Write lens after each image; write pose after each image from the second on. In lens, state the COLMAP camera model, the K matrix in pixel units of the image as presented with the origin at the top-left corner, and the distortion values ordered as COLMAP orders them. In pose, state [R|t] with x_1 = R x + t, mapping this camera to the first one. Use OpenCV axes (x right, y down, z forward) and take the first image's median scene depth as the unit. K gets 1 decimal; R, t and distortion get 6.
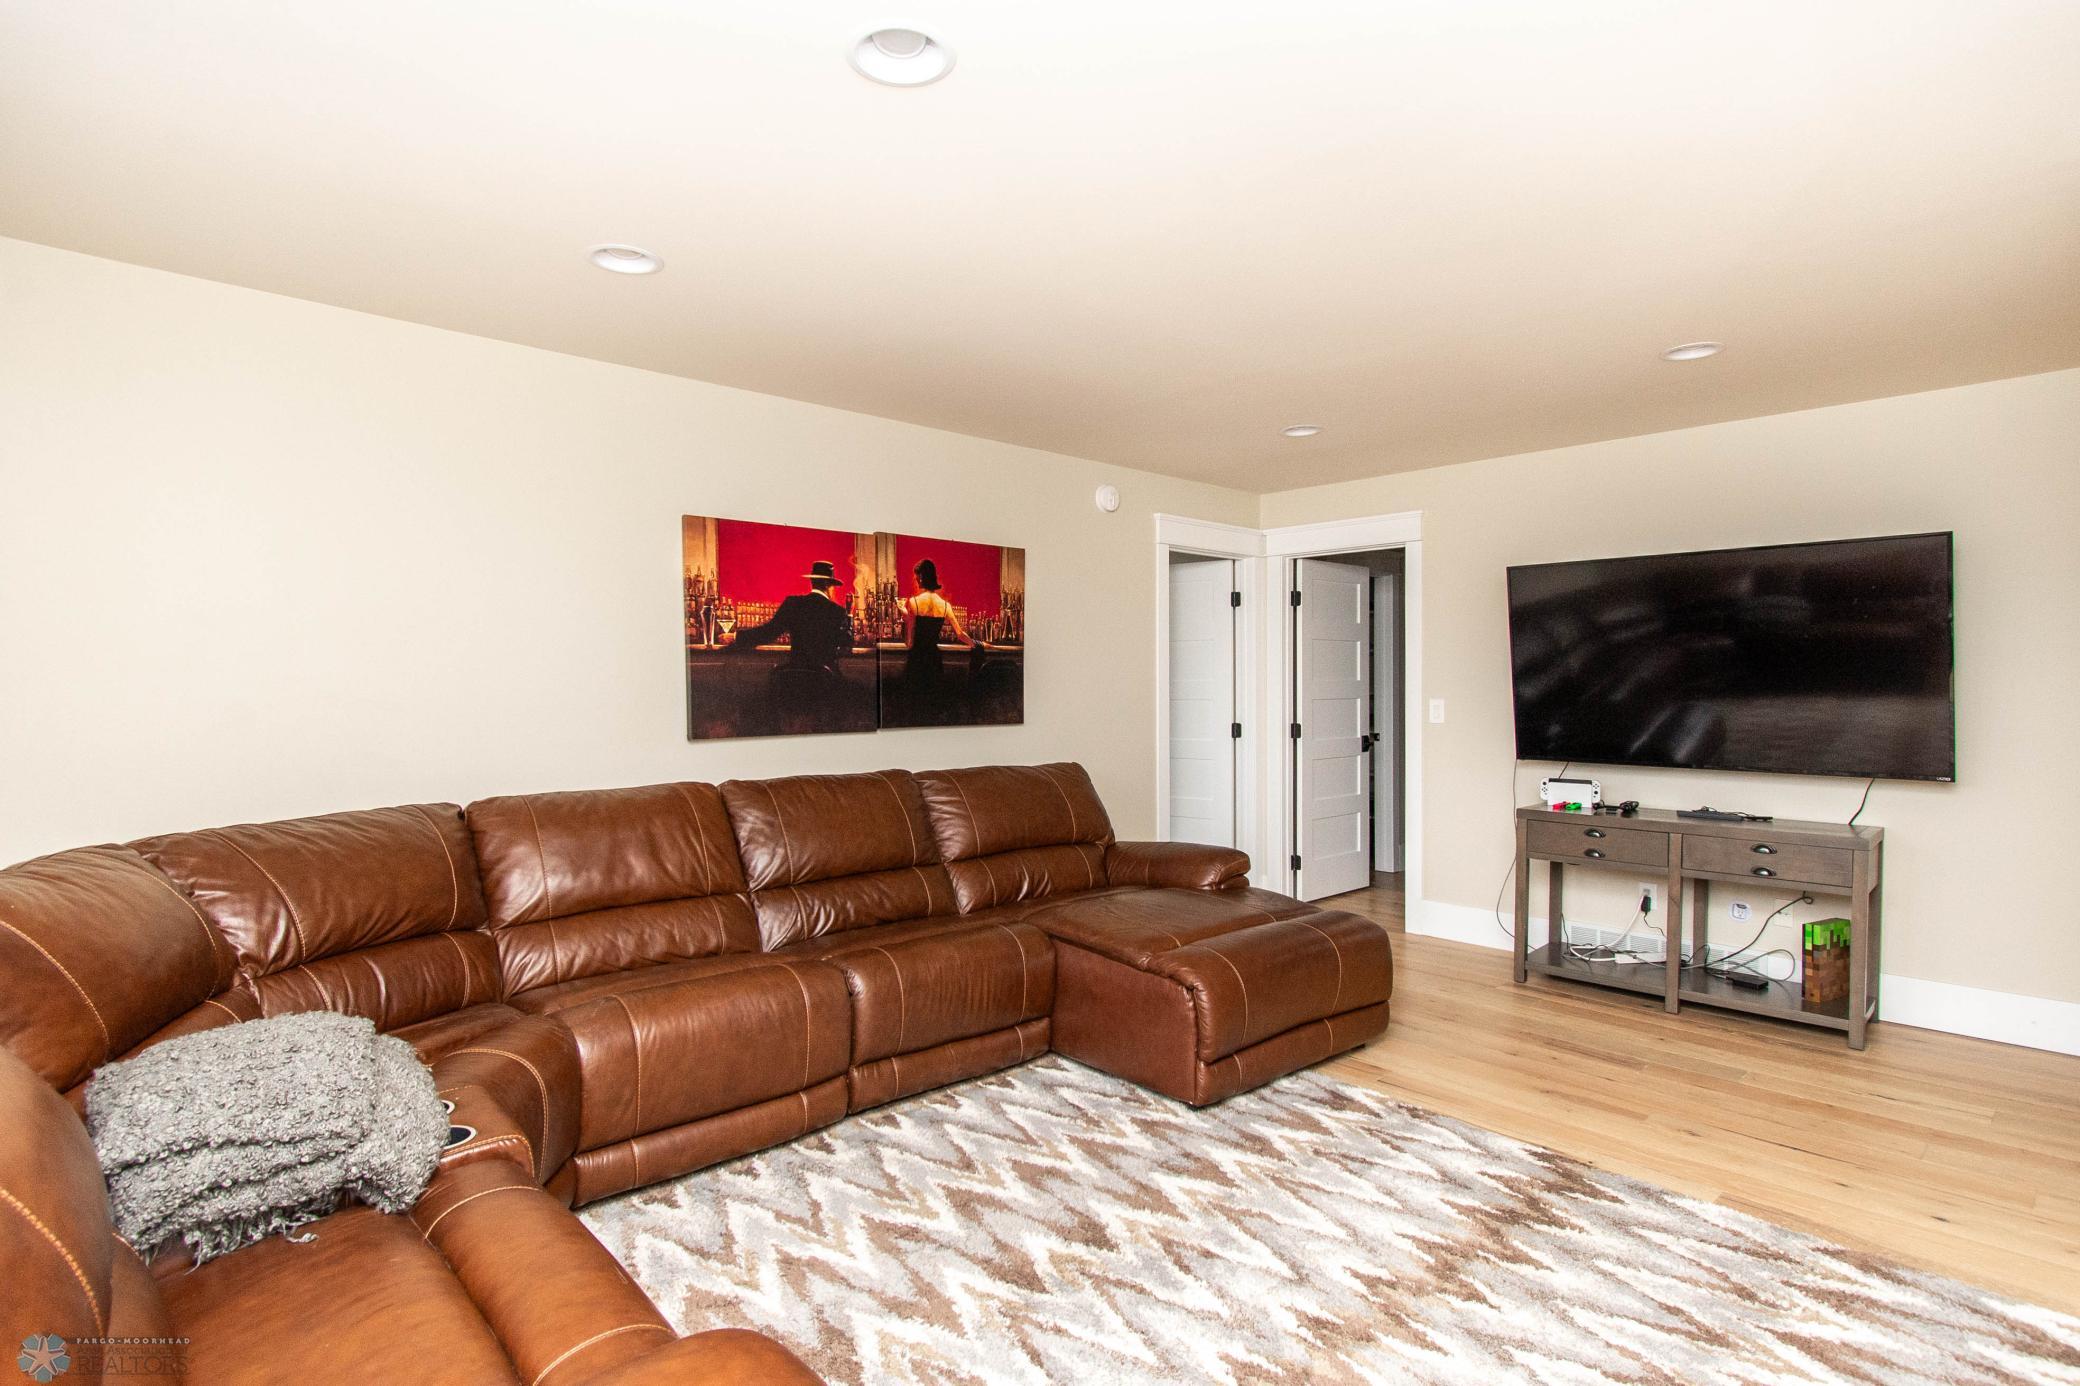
lens RADIAL K [[1076.6, 0, 1040.0], [0, 1076.6, 693.0], [0, 0, 1]] dist [-0.000149, -0.000551]
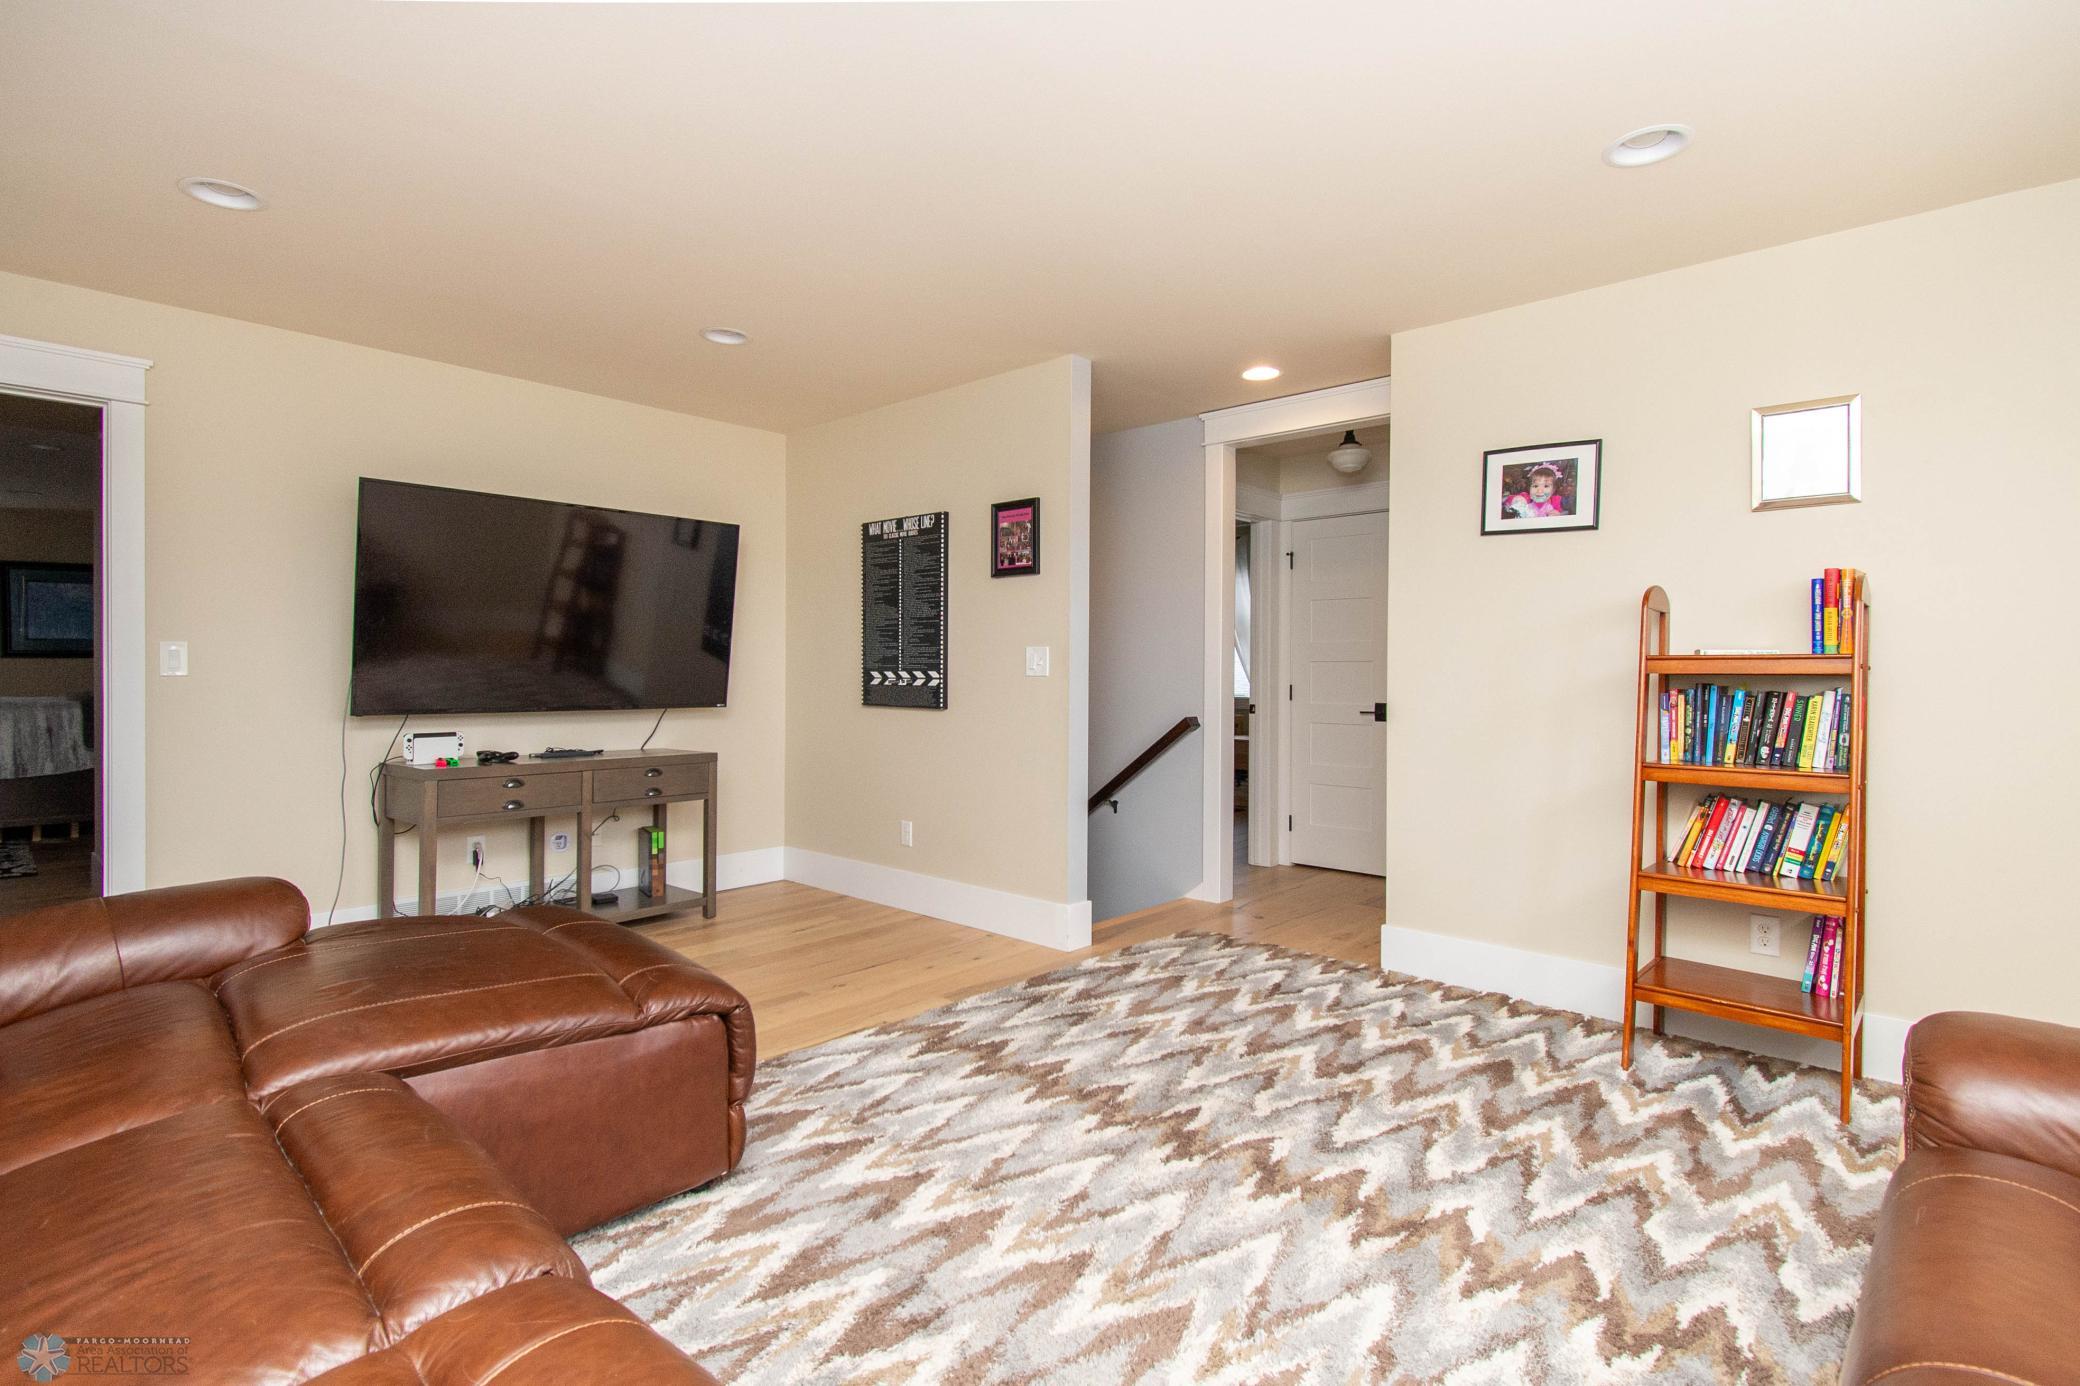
lens RADIAL K [[997.5, 0, 1038.5], [0, 997.5, 667.7], [0, 0, 1]] dist [0.002681, 0.000015]
pose [[-0.078388, 0.001831, 0.996921, -0.390273], [0.014162, 0.999899, -0.000723, 0.036779], [-0.996822, 0.014062, -0.078406, 0.614026]]
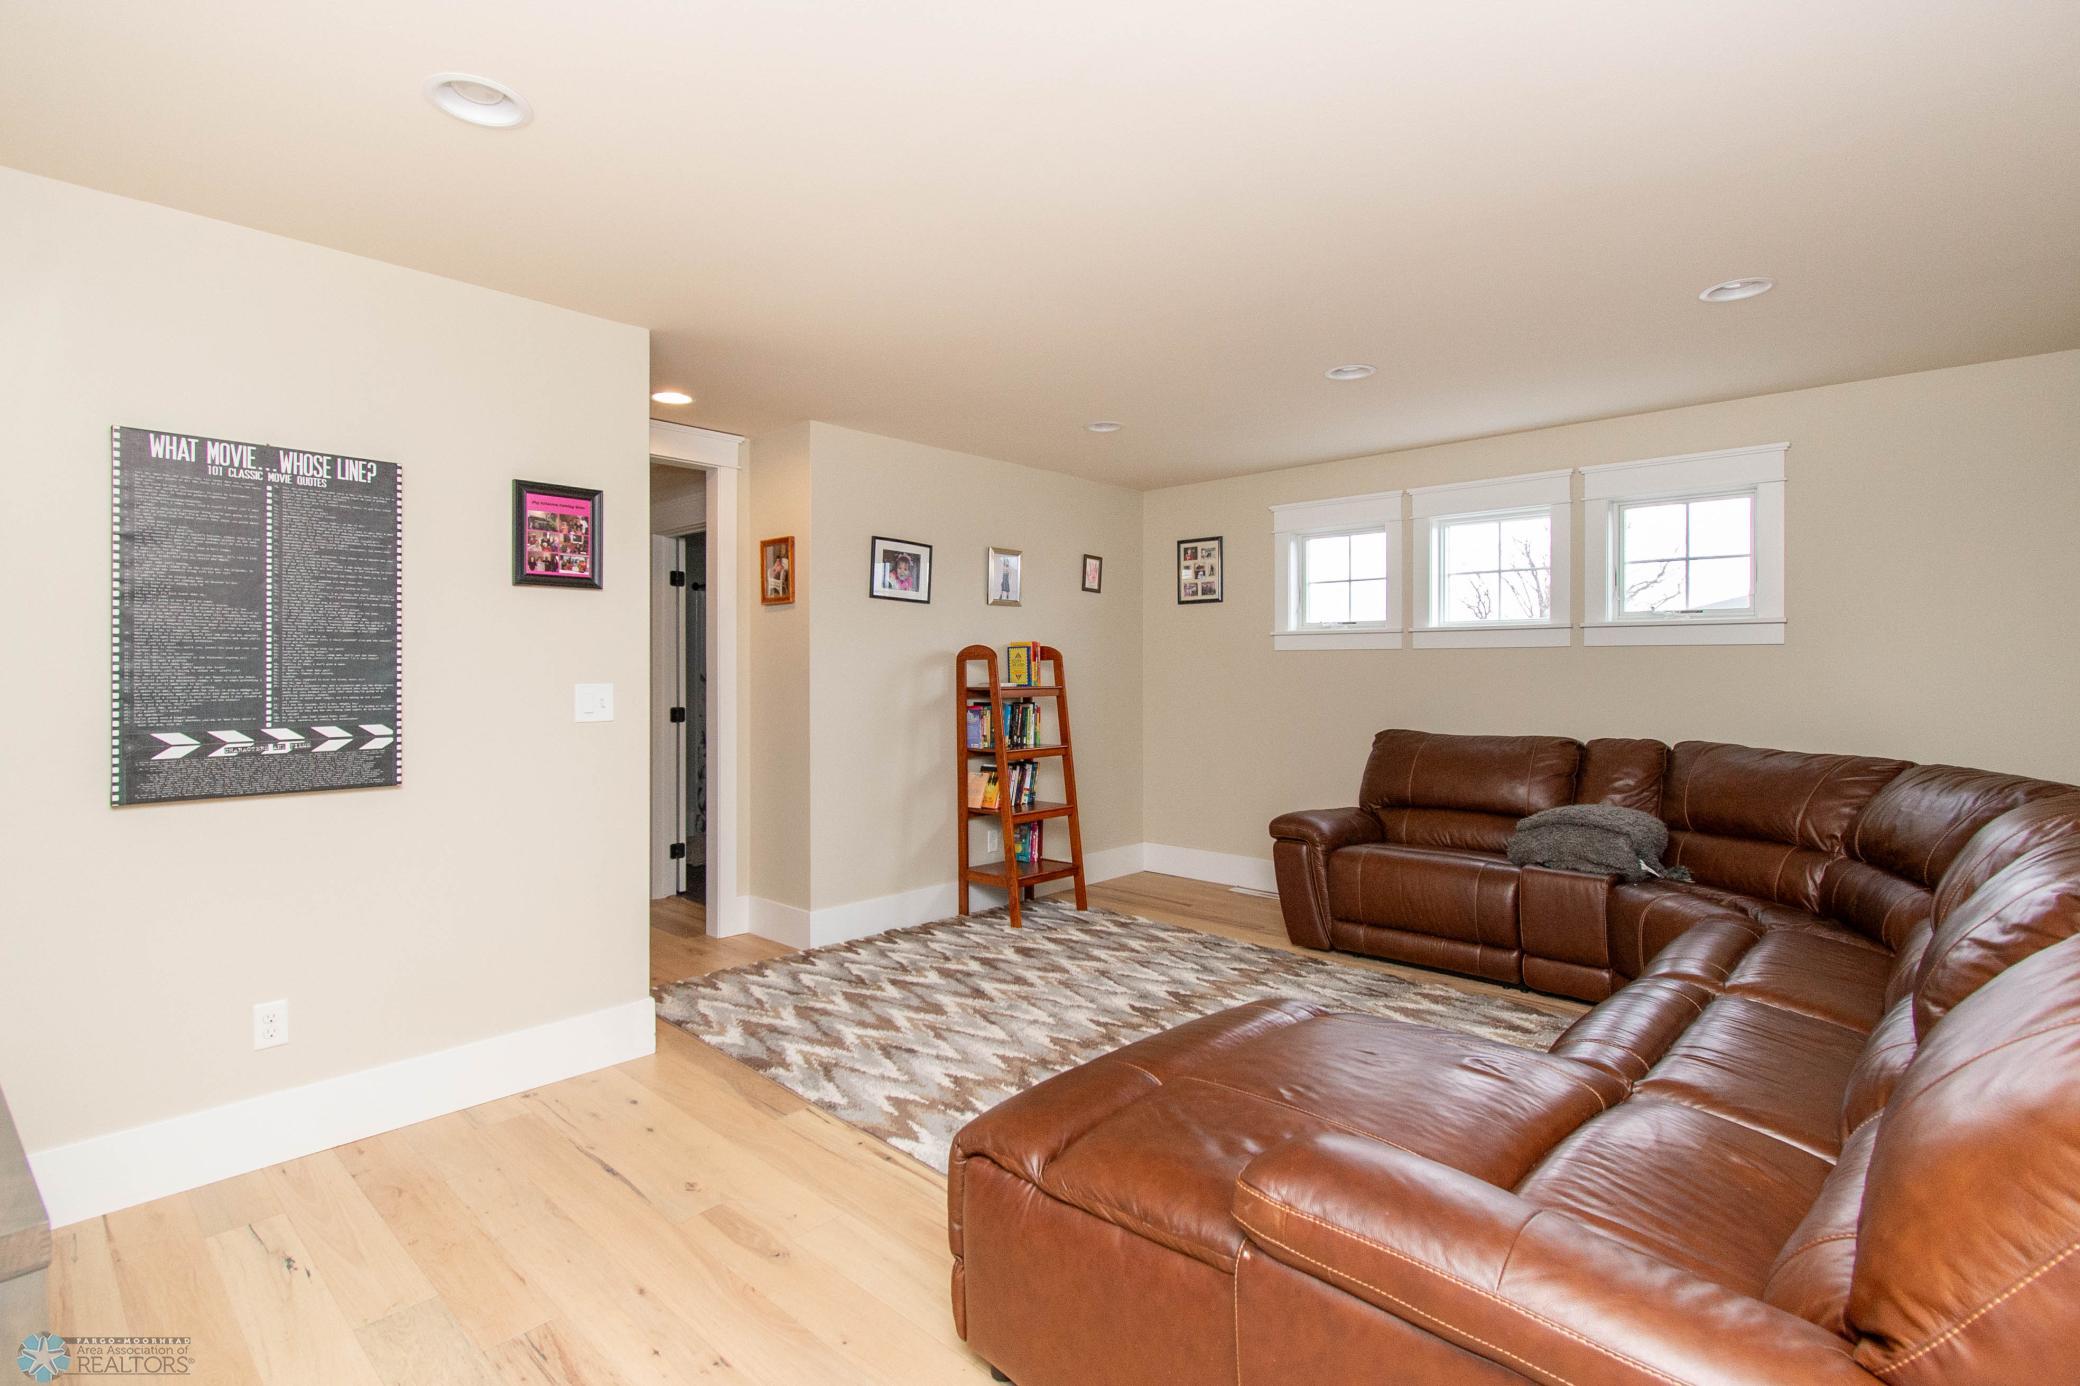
lens RADIAL K [[997.5, 0, 1038.5], [0, 997.5, 667.7], [0, 0, 1]] dist [0.002681, 0.000015]
pose [[-0.997575, -0.001971, -0.069574, 0.277272], [-0.003274, 0.999821, 0.018630, -0.009970], [0.069525, 0.018813, -0.997403, 1.285914]]
